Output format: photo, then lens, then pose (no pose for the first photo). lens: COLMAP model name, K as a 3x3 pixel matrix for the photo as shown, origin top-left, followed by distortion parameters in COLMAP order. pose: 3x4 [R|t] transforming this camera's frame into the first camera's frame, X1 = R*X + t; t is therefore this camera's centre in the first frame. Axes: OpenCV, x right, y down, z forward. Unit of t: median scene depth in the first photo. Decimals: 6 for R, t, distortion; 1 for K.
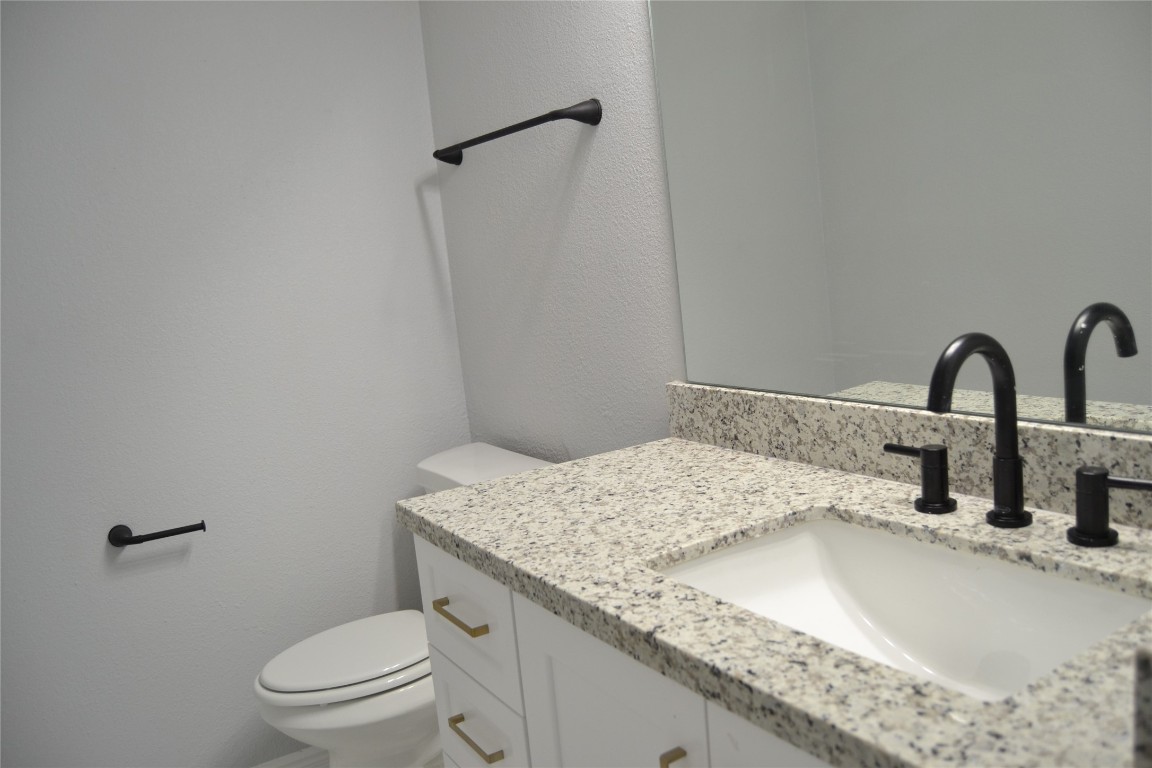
lens RADIAL K [[914.9, 0, 578.7], [0, 914.9, 380.4], [0, 0, 1]] dist [-0.098278, 0.045105]
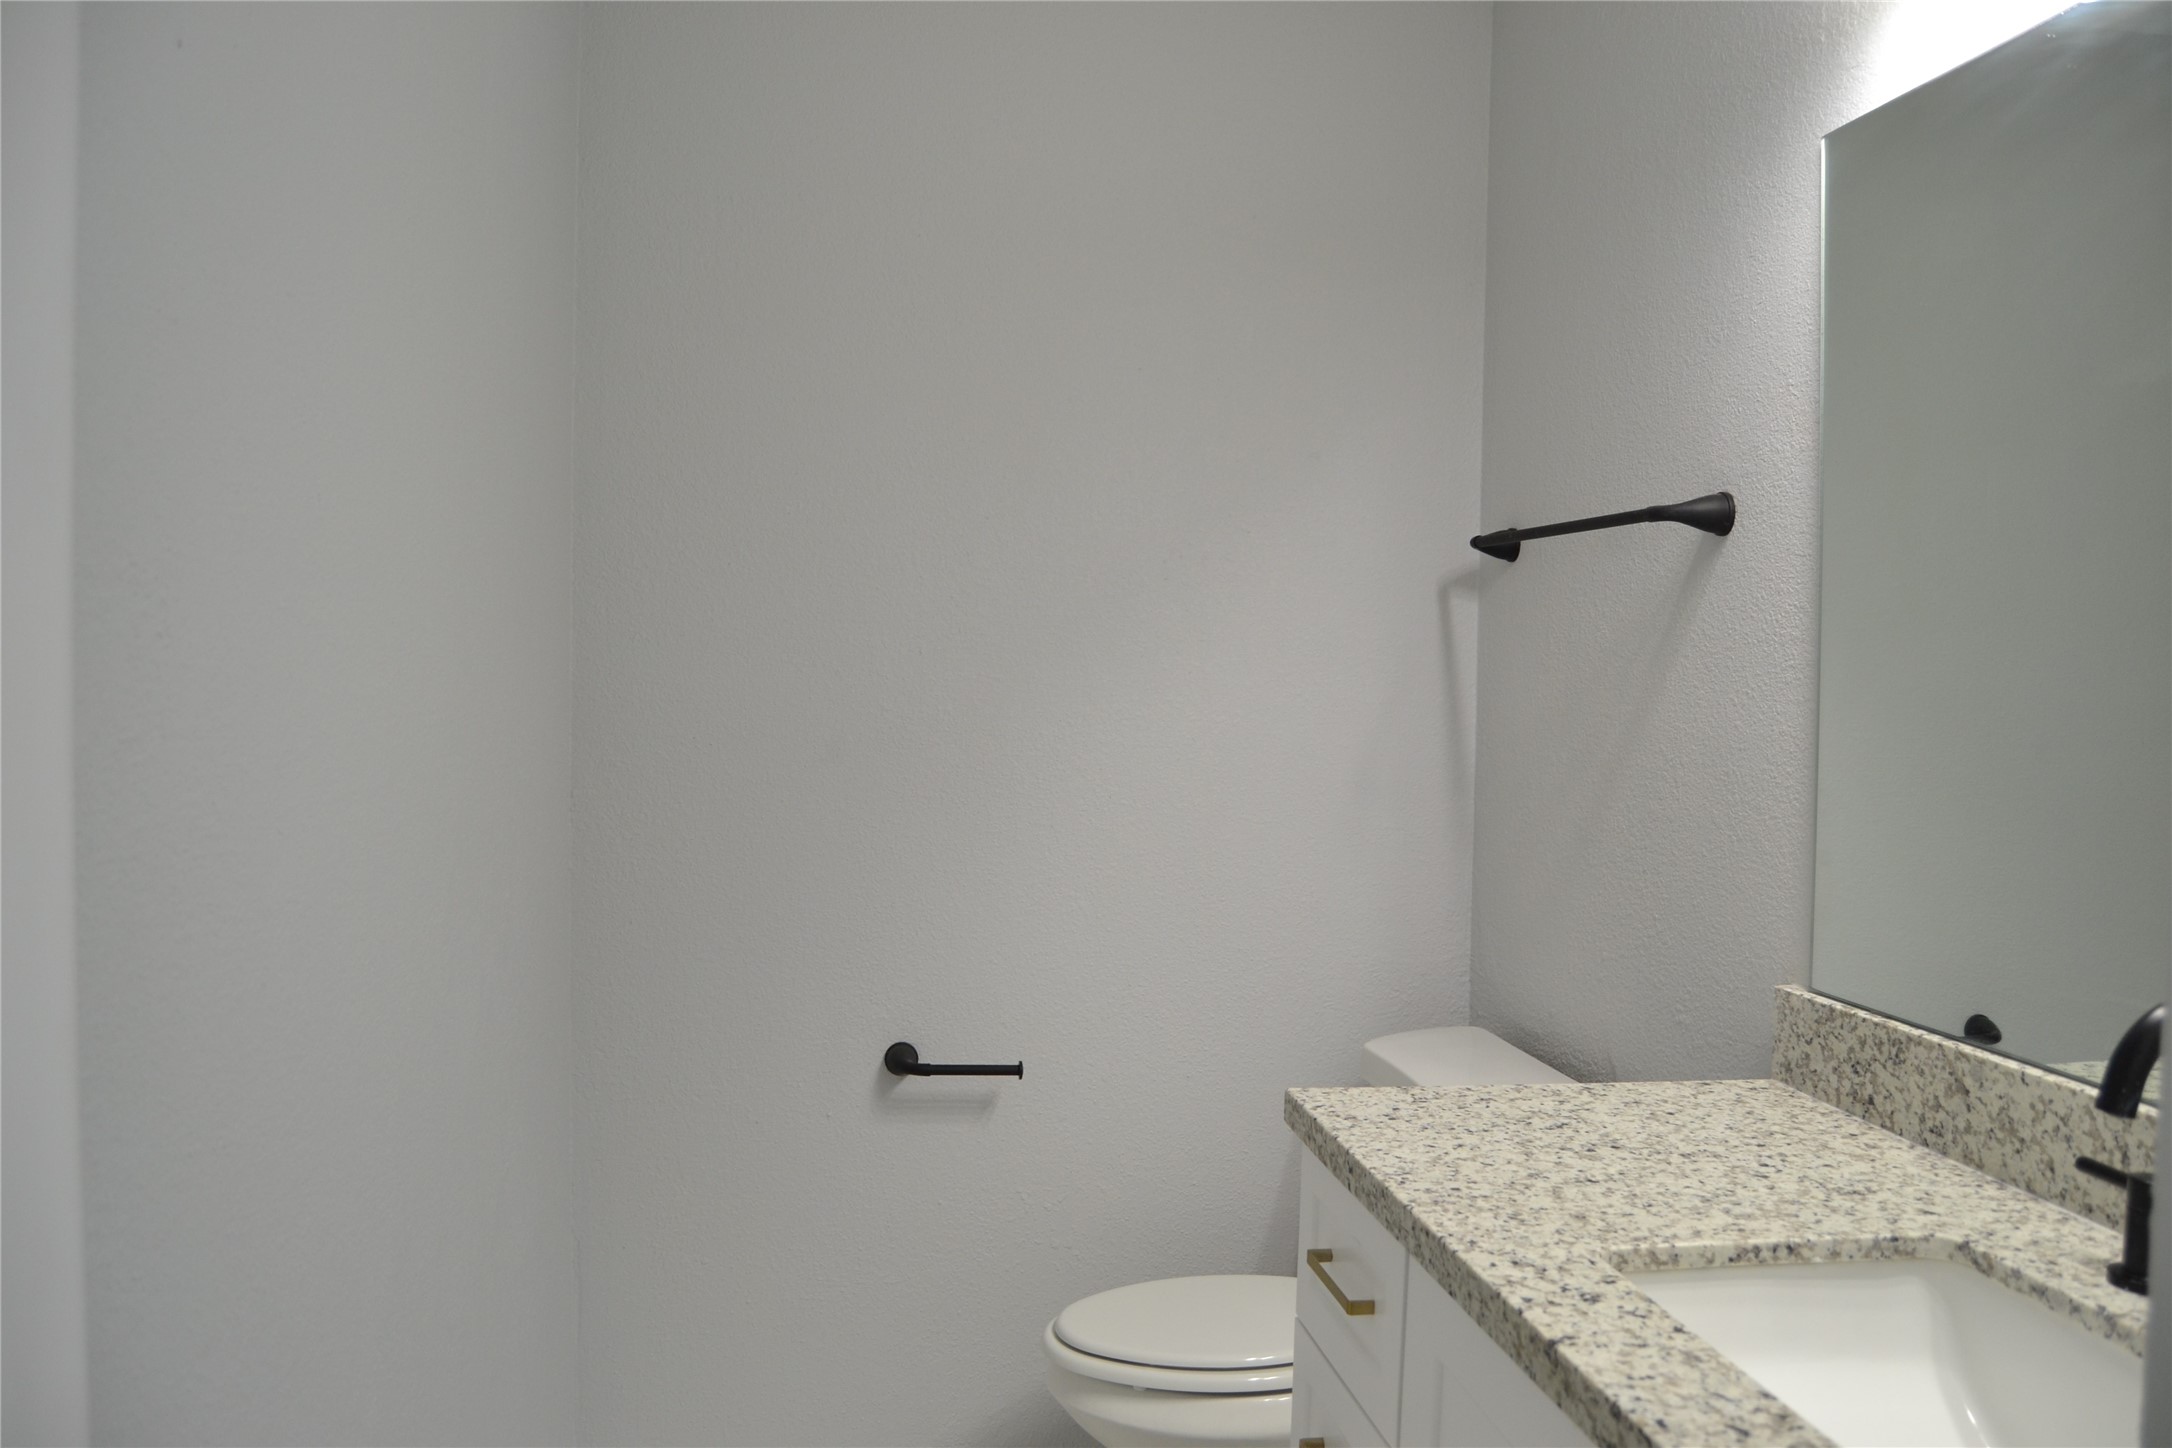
lens RADIAL K [[1724.9, 0, 1091.1], [0, 1724.9, 717.3], [0, 0, 1]] dist [-0.098278, 0.045105]
pose [[0.909060, 0.131022, -0.395528, 0.143642], [-0.169599, 0.983431, -0.064029, -0.030107], [0.380585, 0.125287, 0.916219, -0.248841]]
